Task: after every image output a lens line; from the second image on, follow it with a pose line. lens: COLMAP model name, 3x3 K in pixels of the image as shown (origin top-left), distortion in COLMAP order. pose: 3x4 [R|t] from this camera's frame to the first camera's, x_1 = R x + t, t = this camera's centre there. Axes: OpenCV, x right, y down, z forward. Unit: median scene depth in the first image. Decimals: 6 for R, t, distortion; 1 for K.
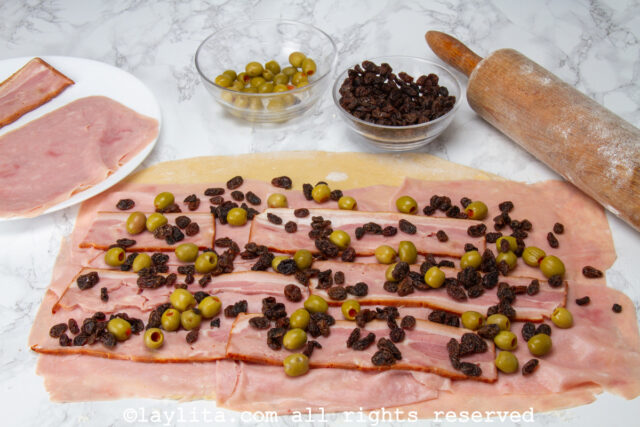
lens RADIAL K [[907.8, 0, 320.0], [0, 907.8, 213.5], [0, 0, 1]] dist [-0.020920, 0.466870]
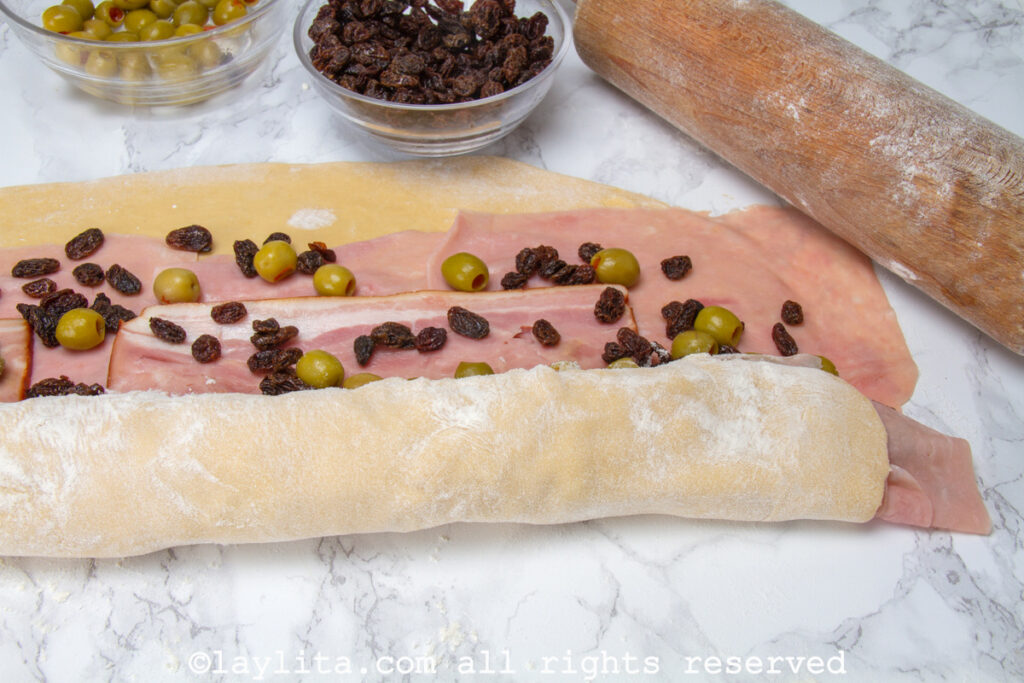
lens RADIAL K [[1314.8, 0, 512.0], [0, 1314.8, 341.5], [0, 0, 1]] dist [-0.202041, 0.988693]
pose [[0.989183, -0.059669, 0.134006, 0.027274], [0.047625, 0.994679, 0.091351, -0.035228], [-0.138743, -0.083981, 0.986761, 0.330274]]
